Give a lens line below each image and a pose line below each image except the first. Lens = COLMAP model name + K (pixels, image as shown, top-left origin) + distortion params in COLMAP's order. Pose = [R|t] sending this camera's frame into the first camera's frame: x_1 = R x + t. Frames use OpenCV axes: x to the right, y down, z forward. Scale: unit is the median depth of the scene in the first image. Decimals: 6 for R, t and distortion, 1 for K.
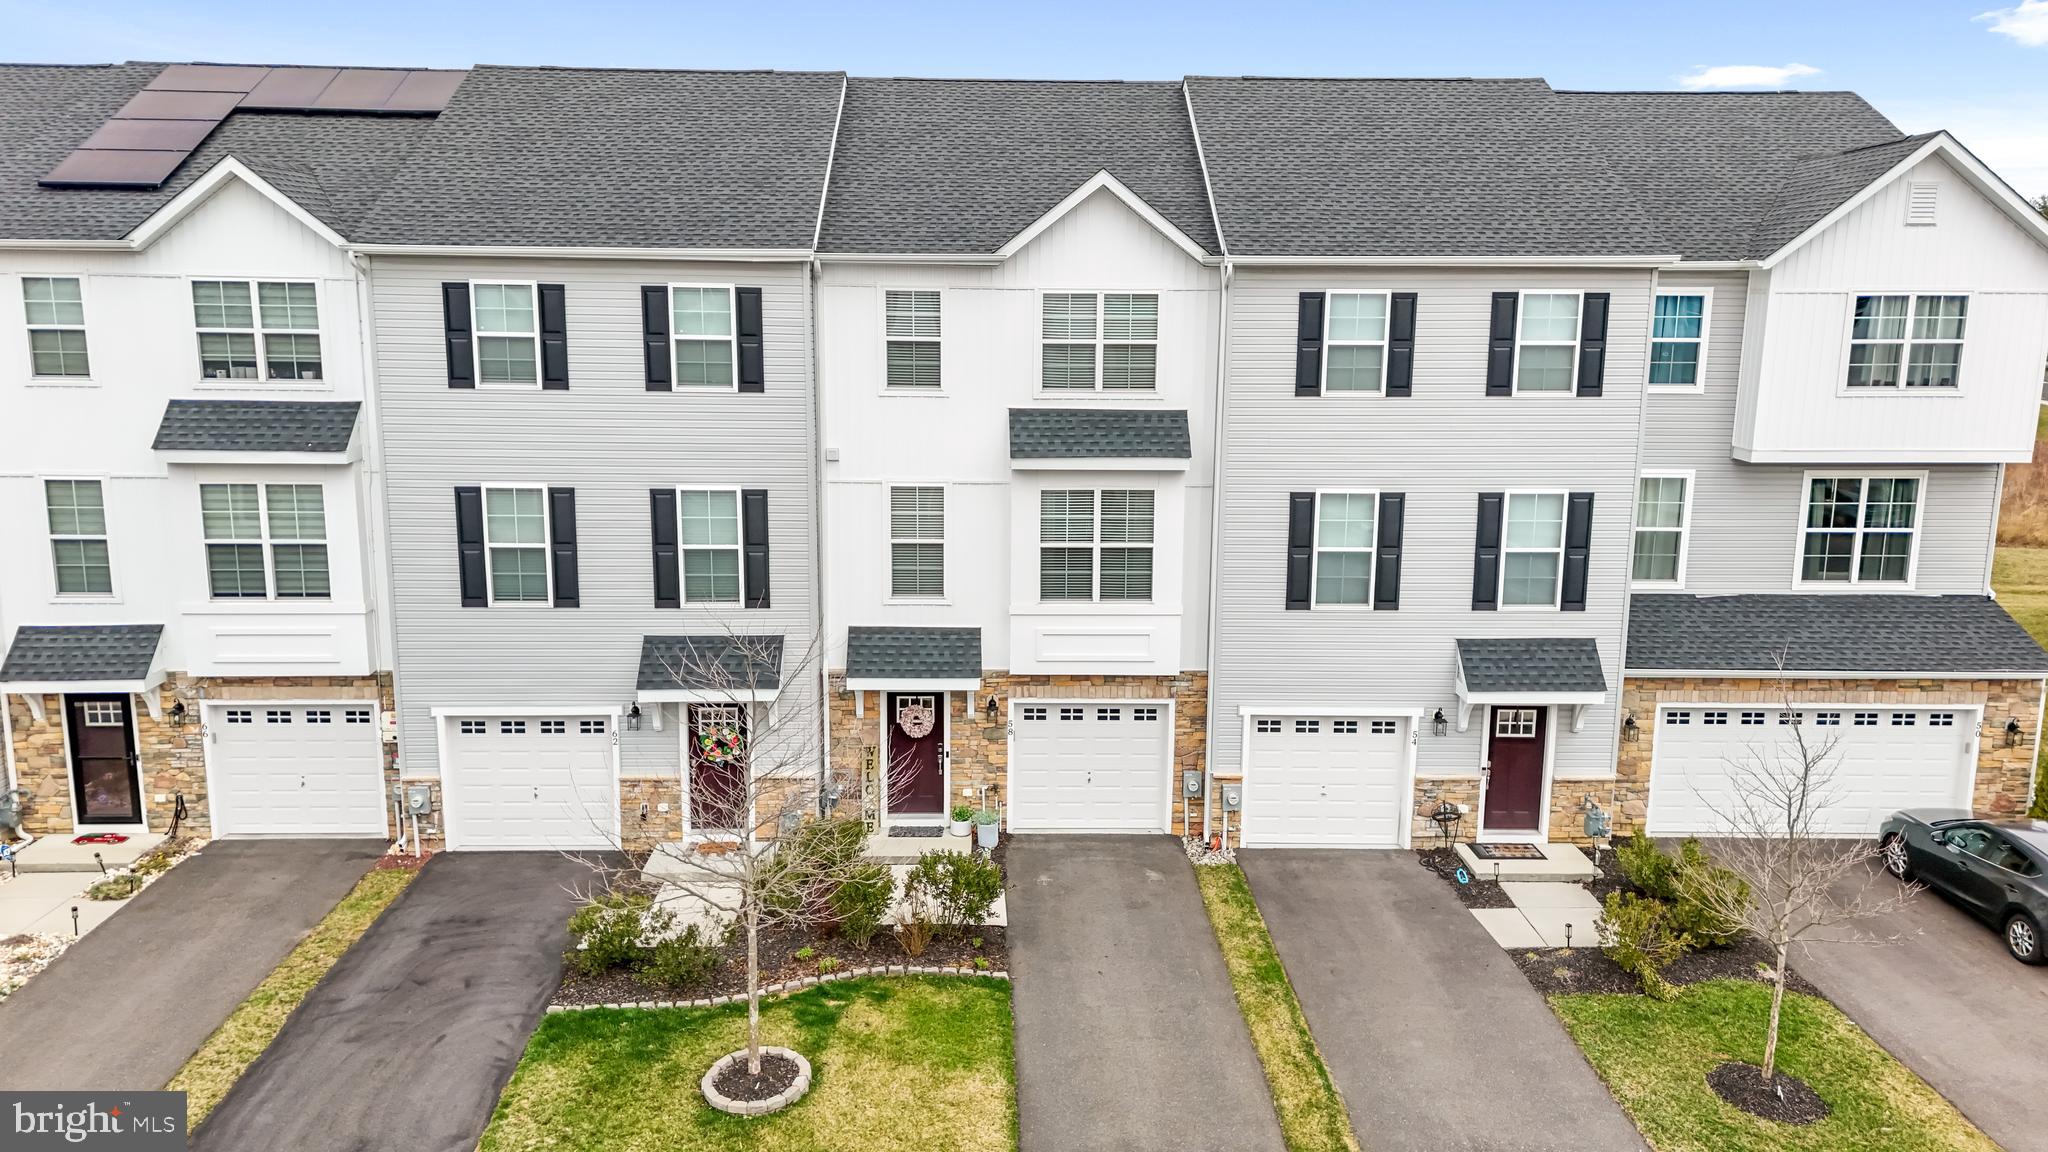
lens RADIAL K [[1484.7, 0, 1024.0], [0, 1484.7, 576.0], [0, 0, 1]] dist [0.039191, -0.001006]
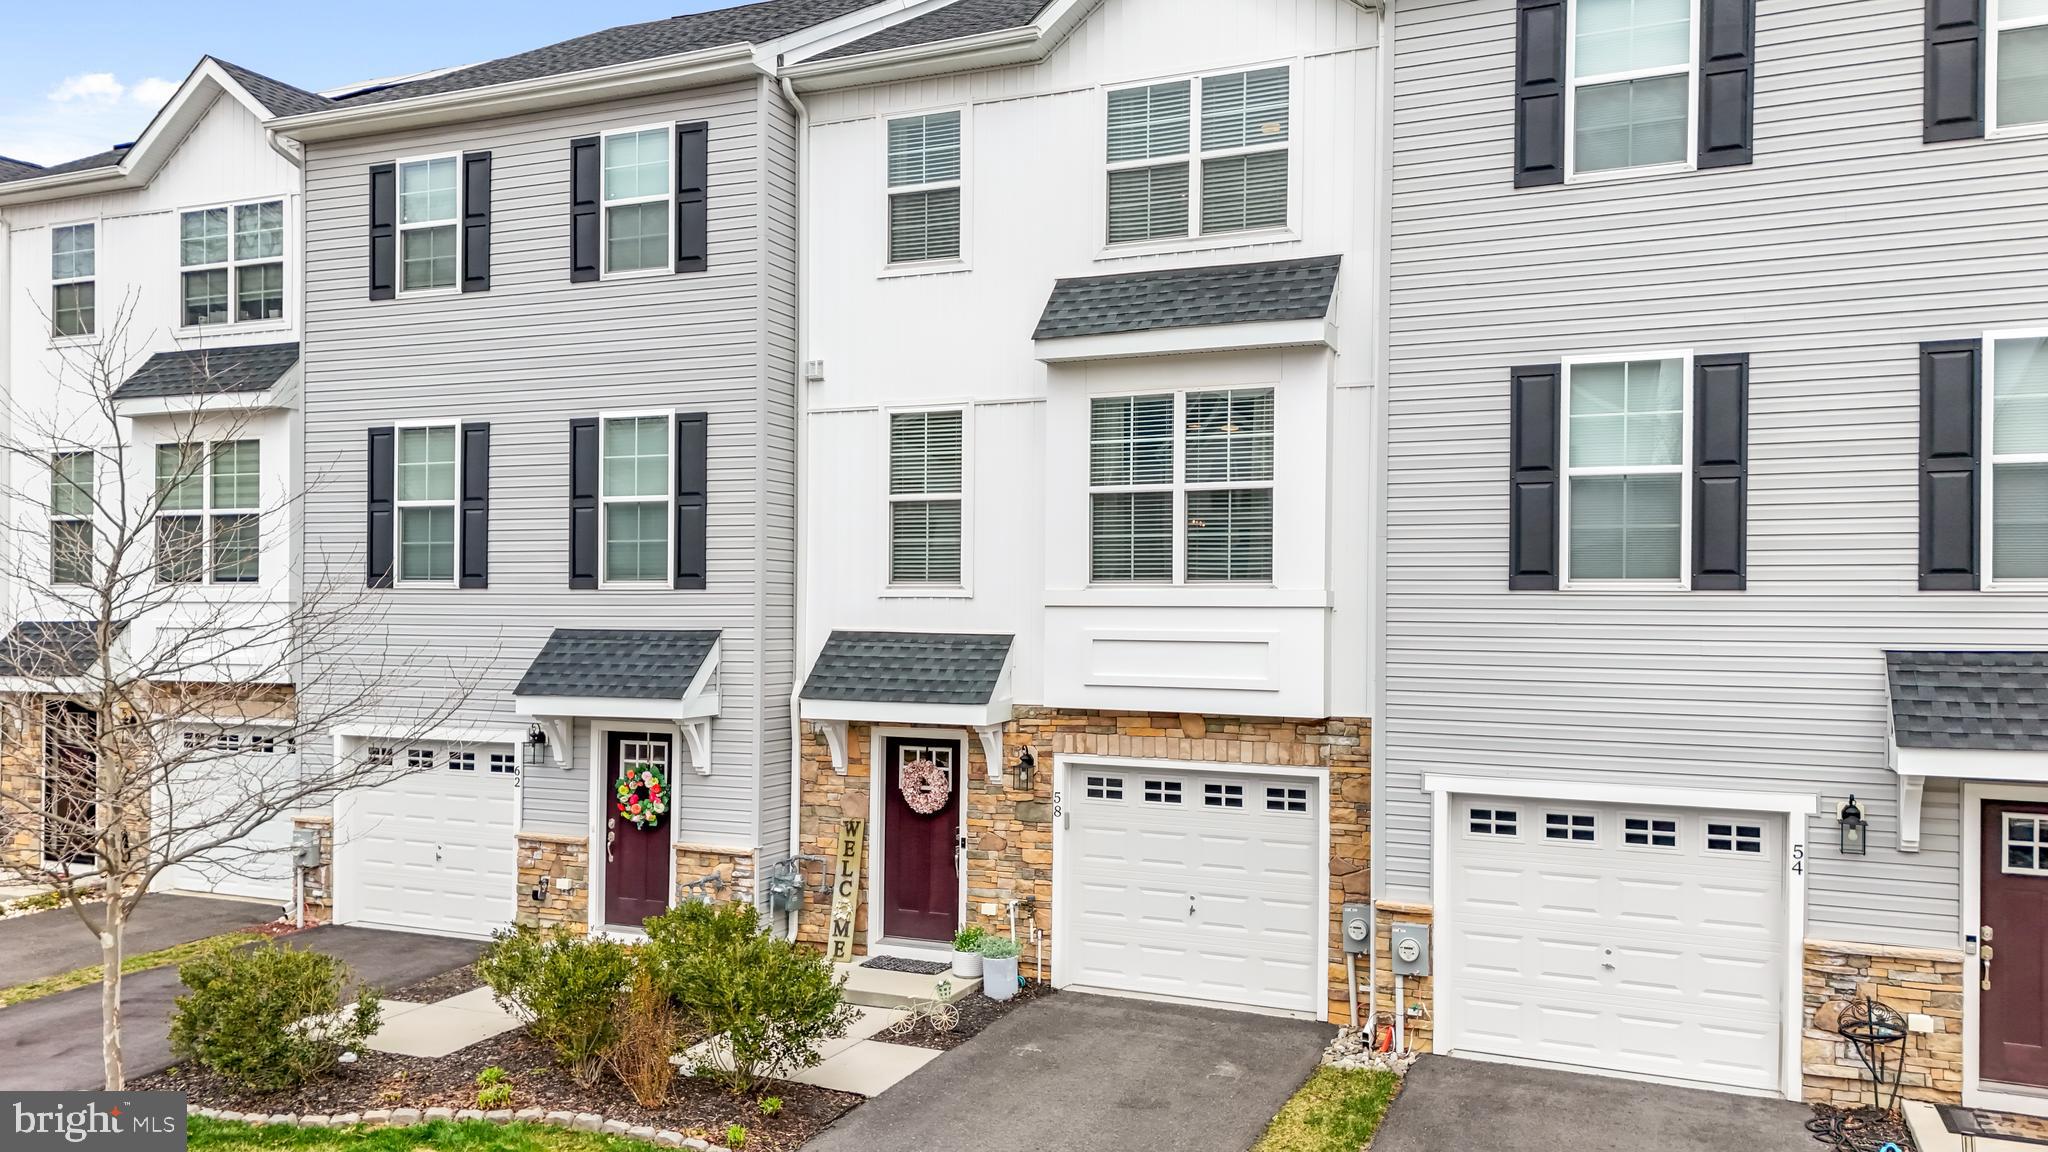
lens RADIAL K [[1505.1, 0, 1027.0], [0, 1505.1, 615.9], [0, 0, 1]] dist [0.031859, -0.003404]
pose [[0.907037, -0.000724, -0.421051, 0.245177], [-0.078732, 0.982069, -0.171296, 0.136652], [0.413625, 0.188522, 0.890715, 0.445231]]
